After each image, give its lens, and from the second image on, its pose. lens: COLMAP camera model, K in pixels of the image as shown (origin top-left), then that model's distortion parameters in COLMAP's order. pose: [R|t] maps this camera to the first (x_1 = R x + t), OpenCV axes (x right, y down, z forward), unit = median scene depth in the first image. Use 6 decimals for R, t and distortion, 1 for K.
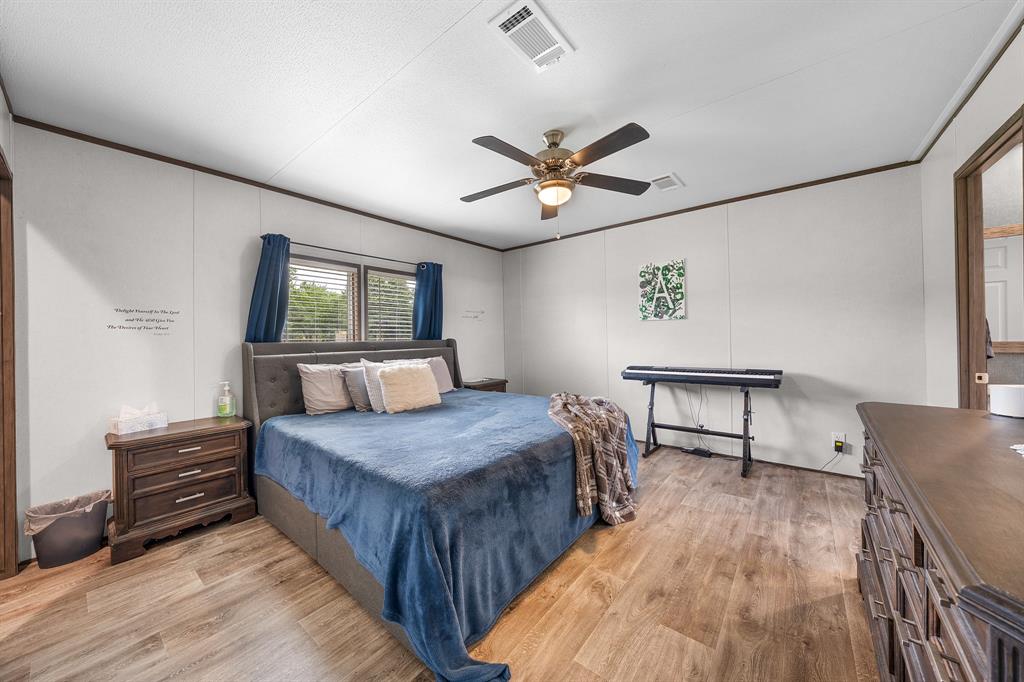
lens RADIAL K [[355.2, 0, 508.7], [0, 355.2, 337.6], [0, 0, 1]] dist [-0.001564, 0.001762]
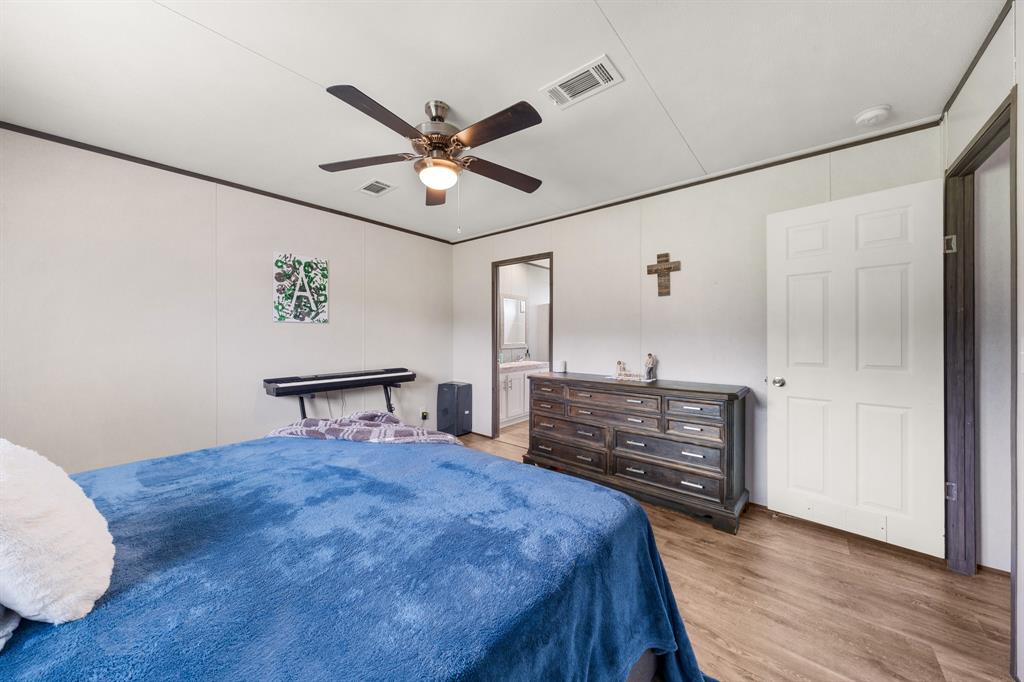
lens RADIAL K [[355.2, 0, 508.7], [0, 355.2, 337.6], [0, 0, 1]] dist [-0.001564, 0.001762]
pose [[0.027076, 0.008636, 0.999596, -0.435835], [-0.013335, 0.999877, -0.008277, -0.011476], [-0.999544, -0.013106, 0.027188, 0.471496]]
